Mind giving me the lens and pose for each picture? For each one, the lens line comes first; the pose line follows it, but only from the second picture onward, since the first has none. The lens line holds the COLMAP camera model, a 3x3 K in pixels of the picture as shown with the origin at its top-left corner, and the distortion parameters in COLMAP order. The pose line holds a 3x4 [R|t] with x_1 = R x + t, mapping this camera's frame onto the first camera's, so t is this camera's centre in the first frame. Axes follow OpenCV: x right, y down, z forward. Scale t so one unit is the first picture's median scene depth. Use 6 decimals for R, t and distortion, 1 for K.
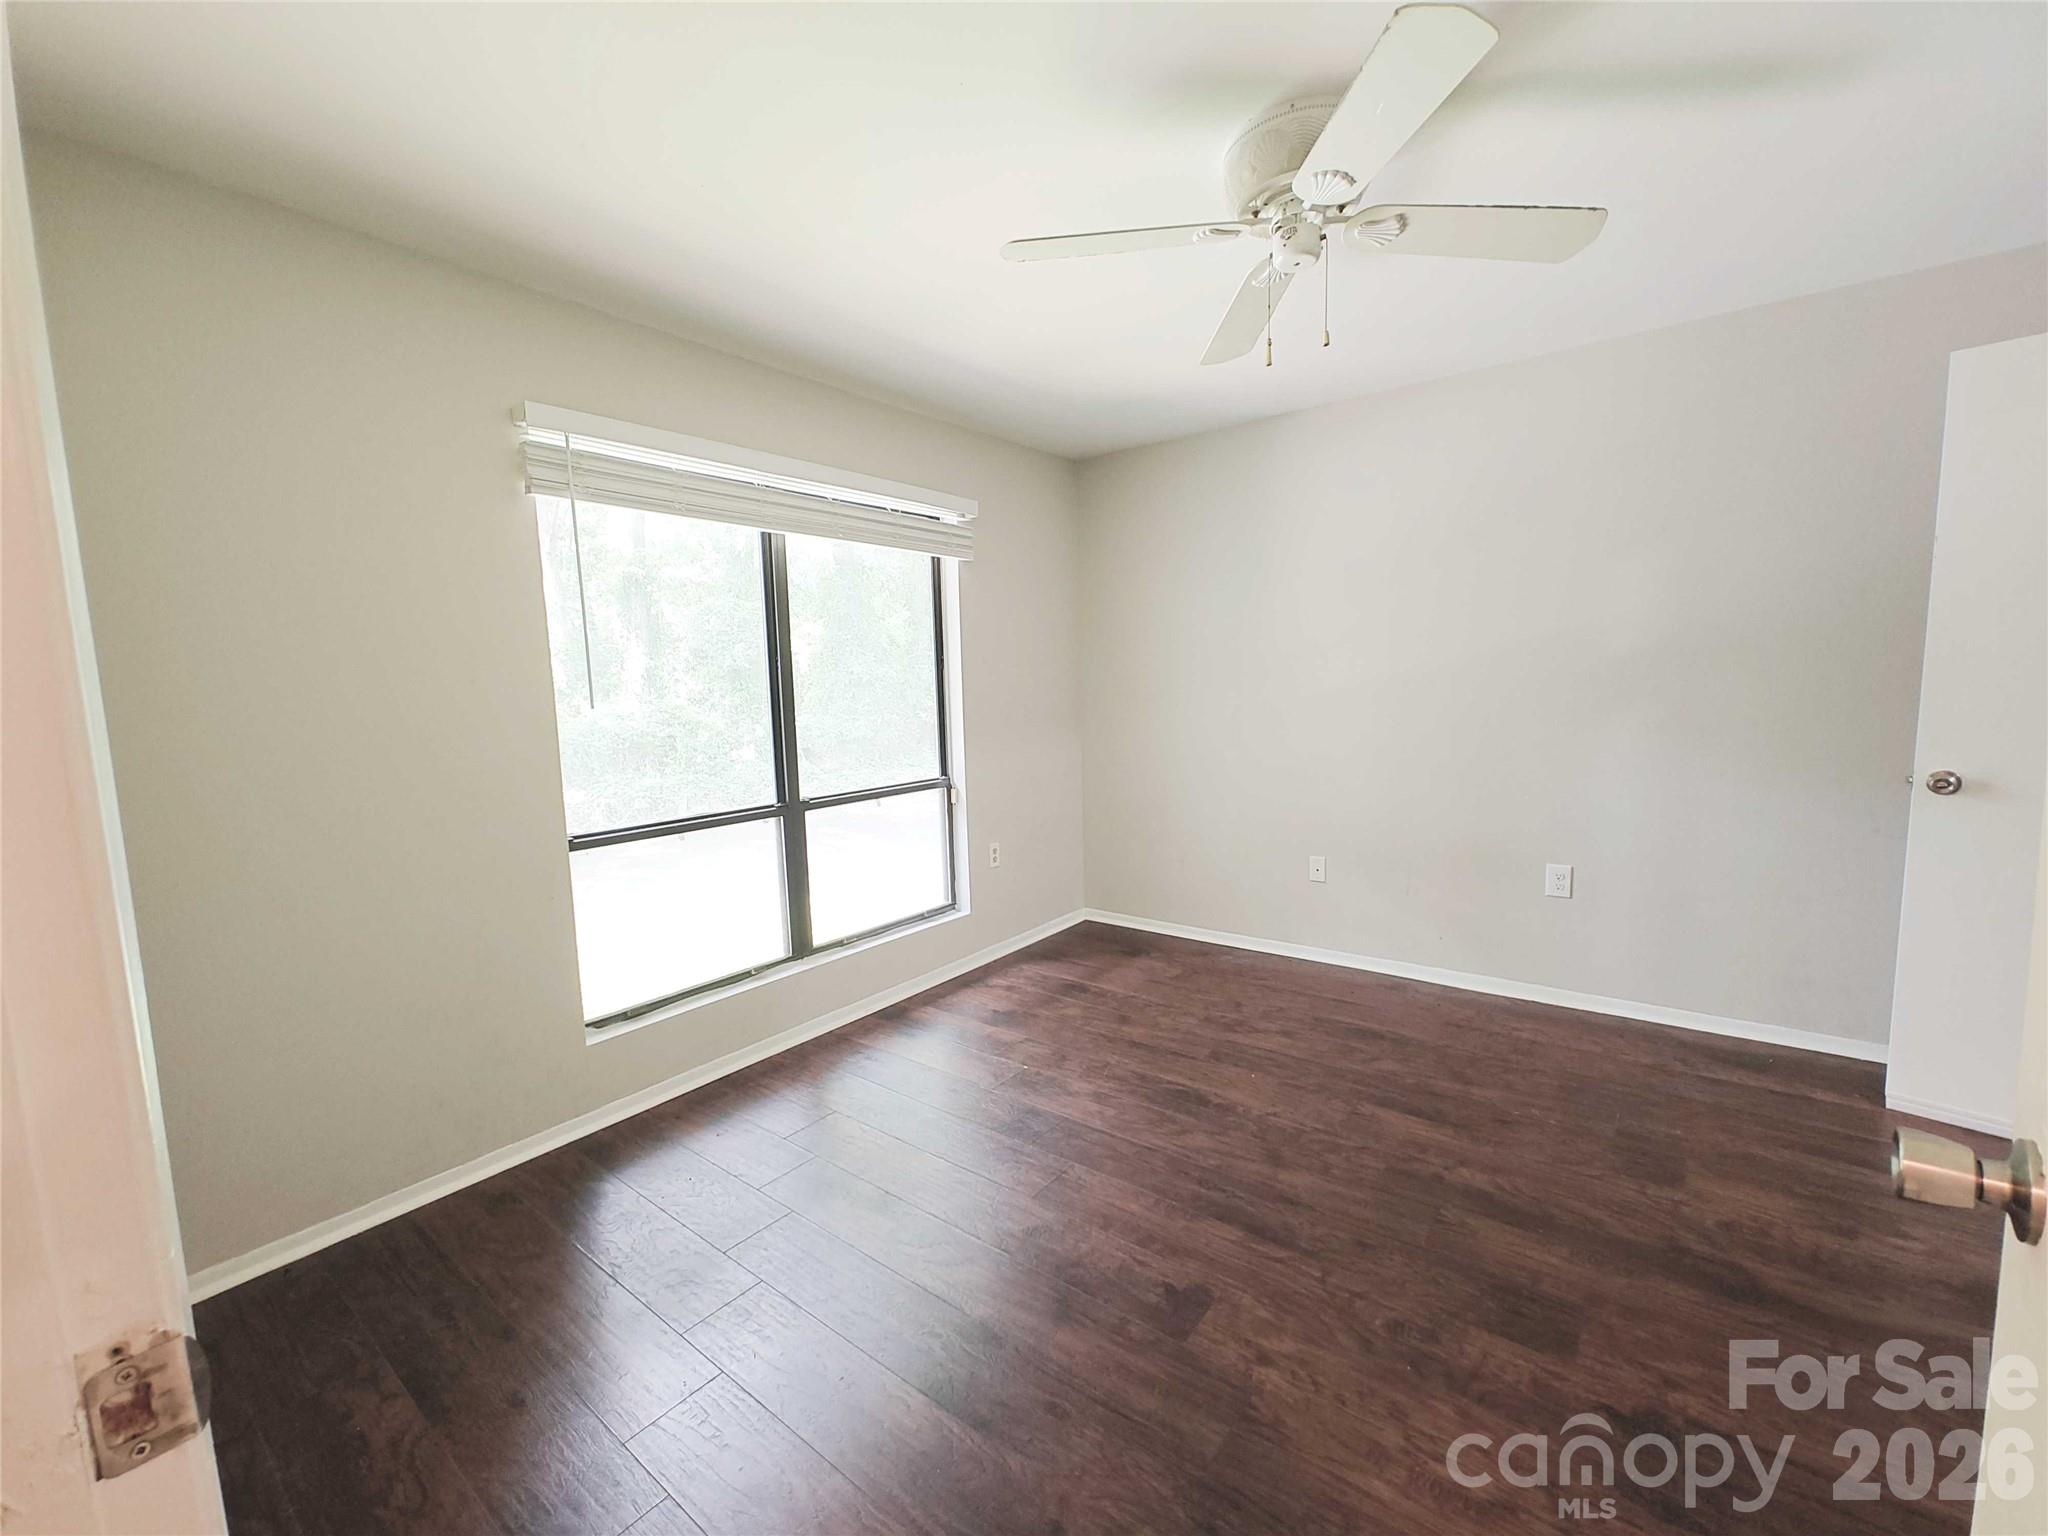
lens RADIAL K [[855.1, 0, 1012.4], [0, 855.1, 777.1], [0, 0, 1]] dist [0.008420, 0.000065]
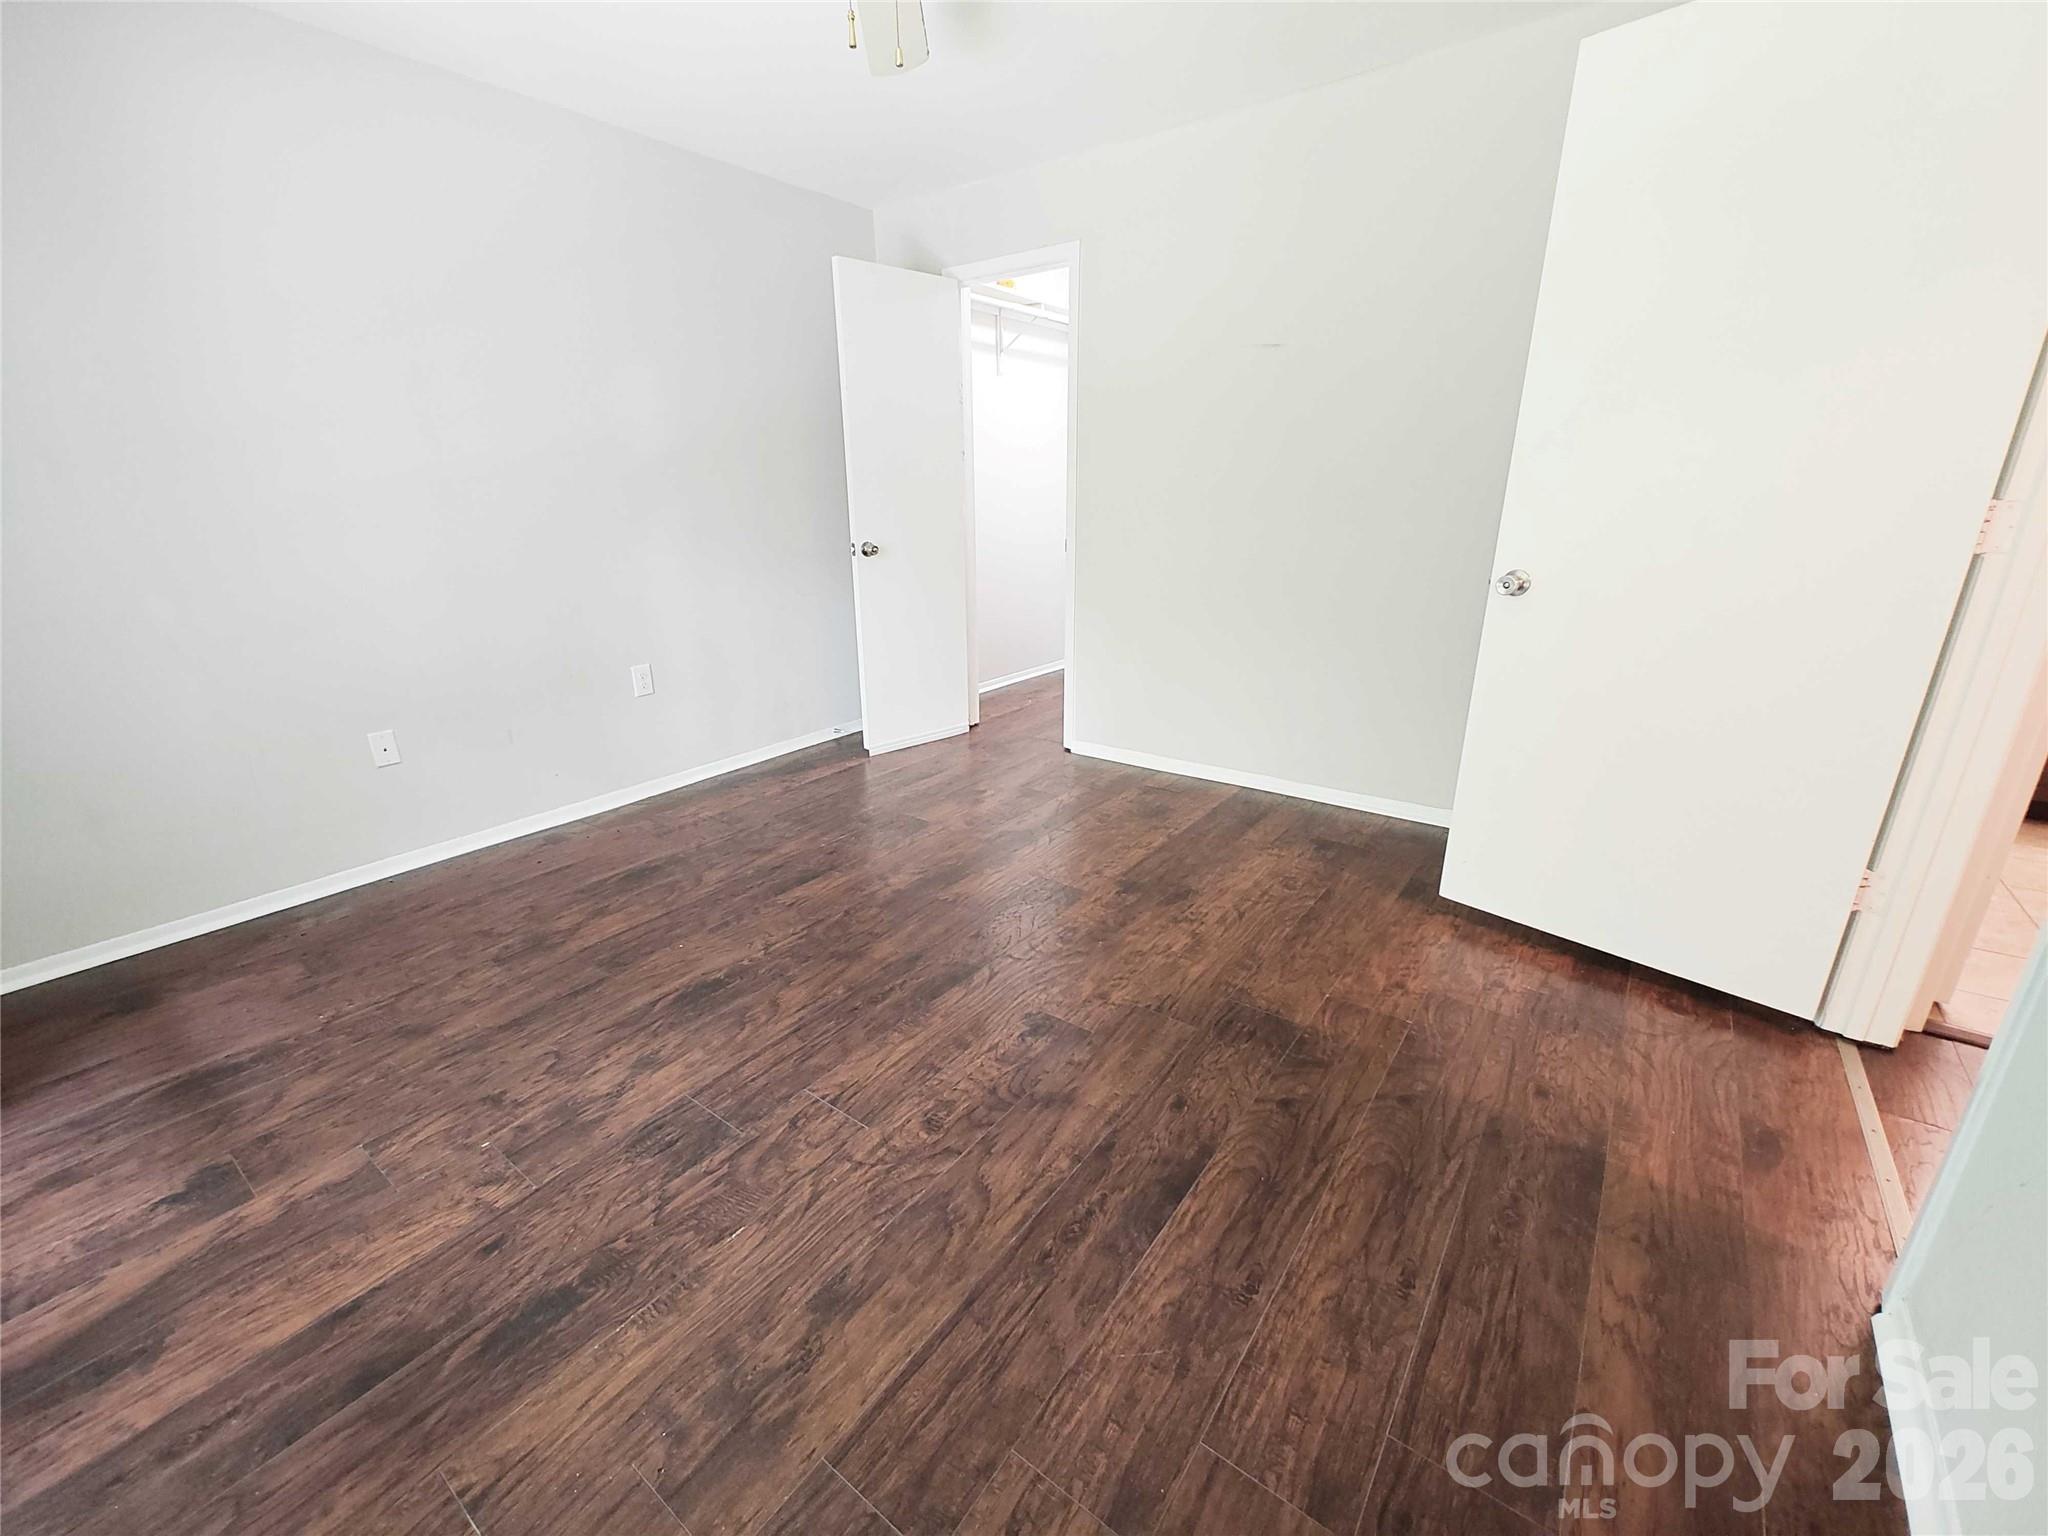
lens RADIAL K [[855.1, 0, 1012.4], [0, 855.1, 777.1], [0, 0, 1]] dist [0.008420, 0.000065]
pose [[-0.031282, -0.293055, 0.955584, -0.475562], [0.127174, 0.947114, 0.294621, -0.022616], [-0.991387, 0.130741, 0.007642, 0.604135]]
